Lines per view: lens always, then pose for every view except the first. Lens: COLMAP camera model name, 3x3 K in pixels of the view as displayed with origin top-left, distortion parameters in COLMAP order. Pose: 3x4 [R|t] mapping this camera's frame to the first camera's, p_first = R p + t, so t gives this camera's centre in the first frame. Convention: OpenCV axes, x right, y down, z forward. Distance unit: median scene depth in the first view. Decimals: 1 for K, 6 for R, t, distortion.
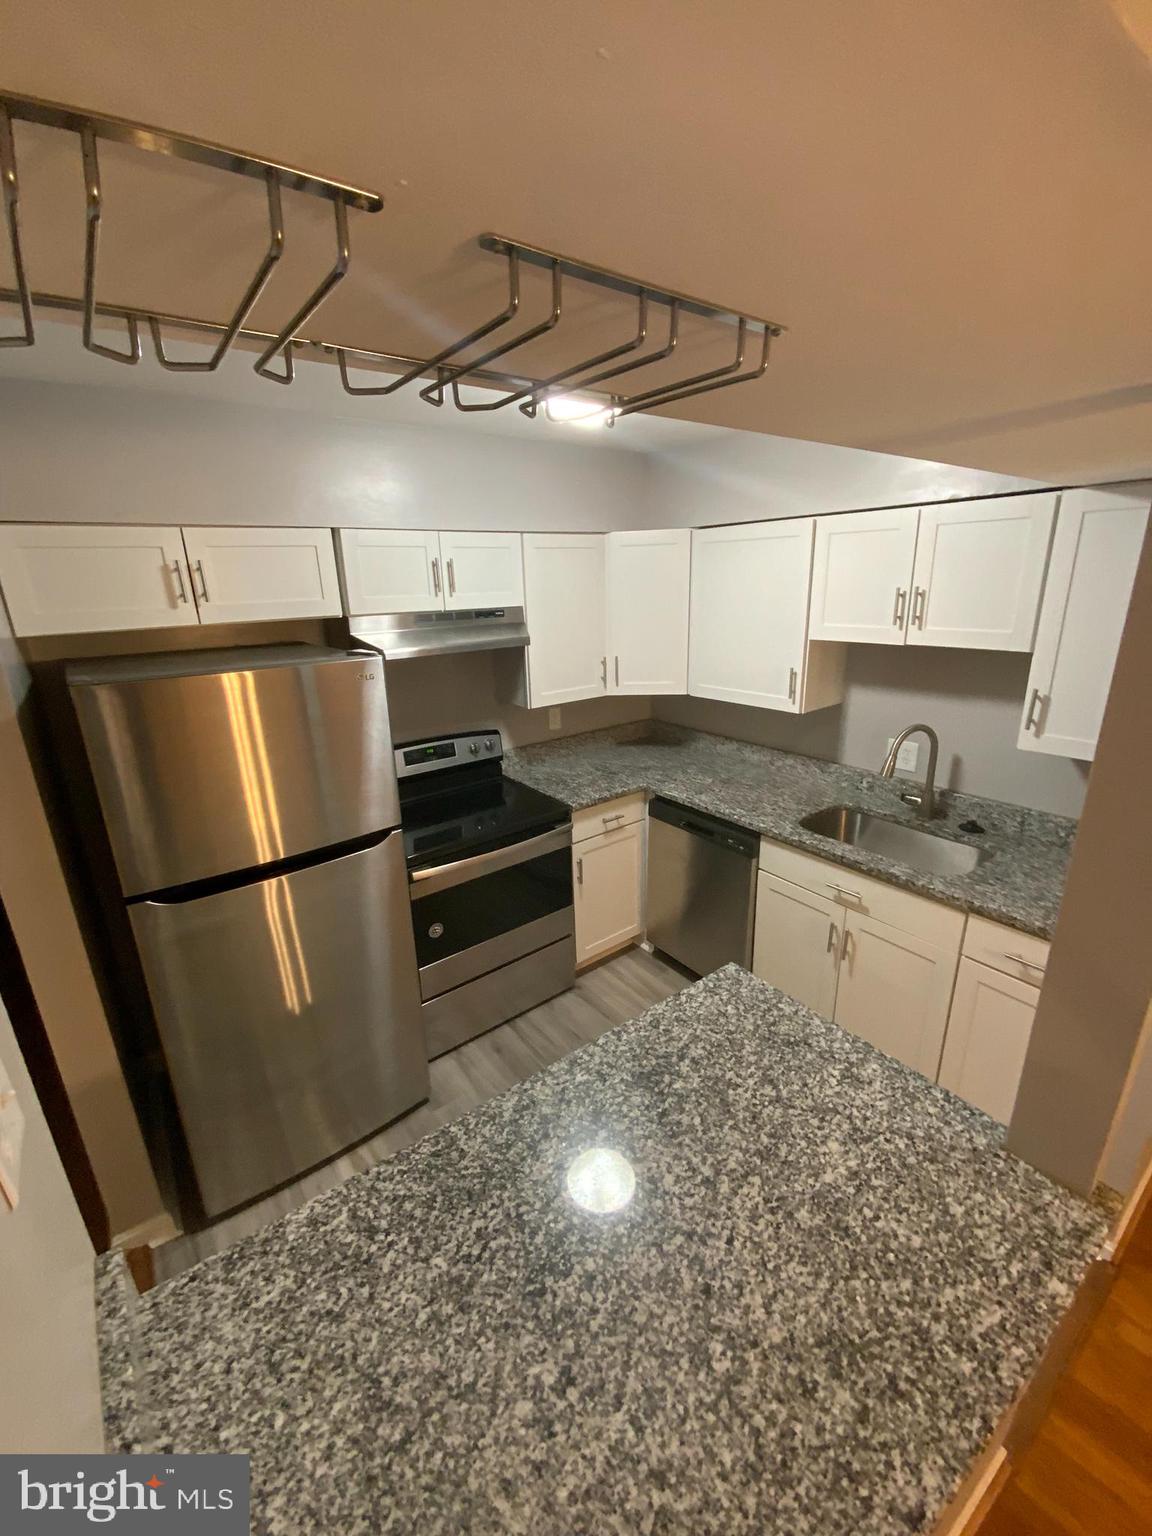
lens RADIAL K [[618.7, 0, 576.0], [0, 618.7, 768.0], [0, 0, 1]] dist [0.012074, -0.013903]
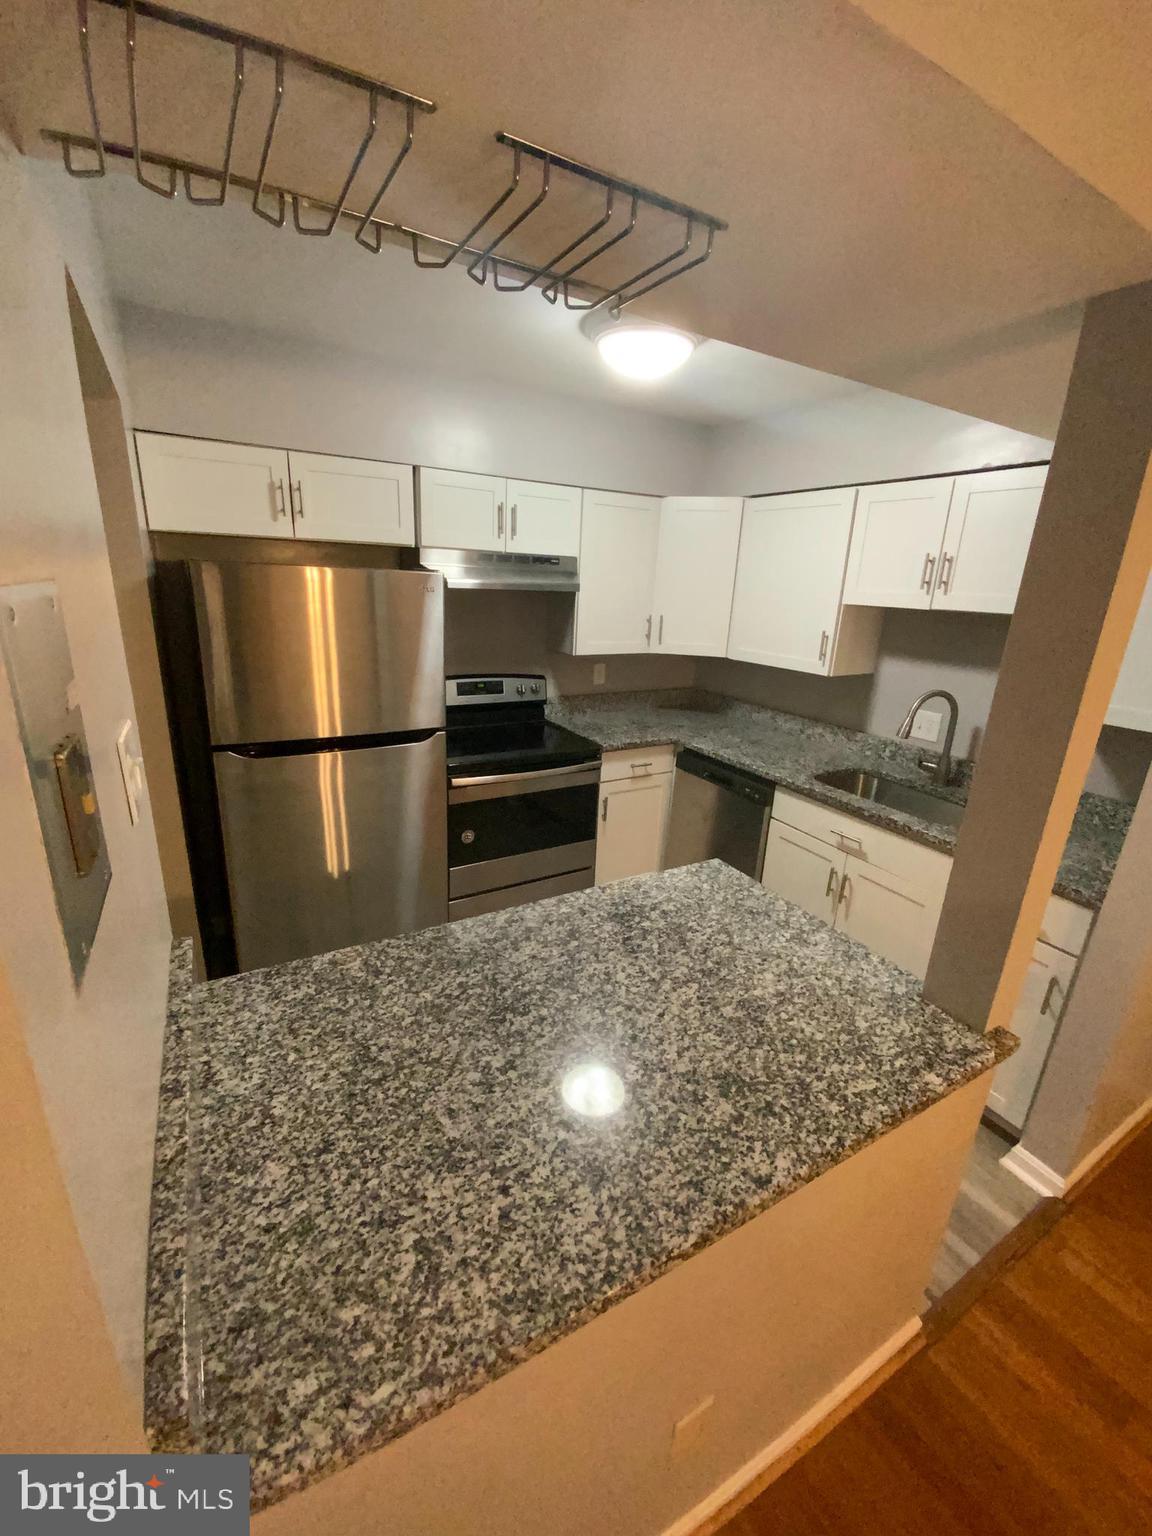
lens RADIAL K [[618.7, 0, 576.0], [0, 618.7, 768.0], [0, 0, 1]] dist [0.012074, -0.013903]
pose [[0.990304, 0.103518, -0.092638, 0.126532], [-0.103743, 0.994601, 0.002389, 0.258689], [0.092386, 0.007244, 0.995697, -0.194541]]
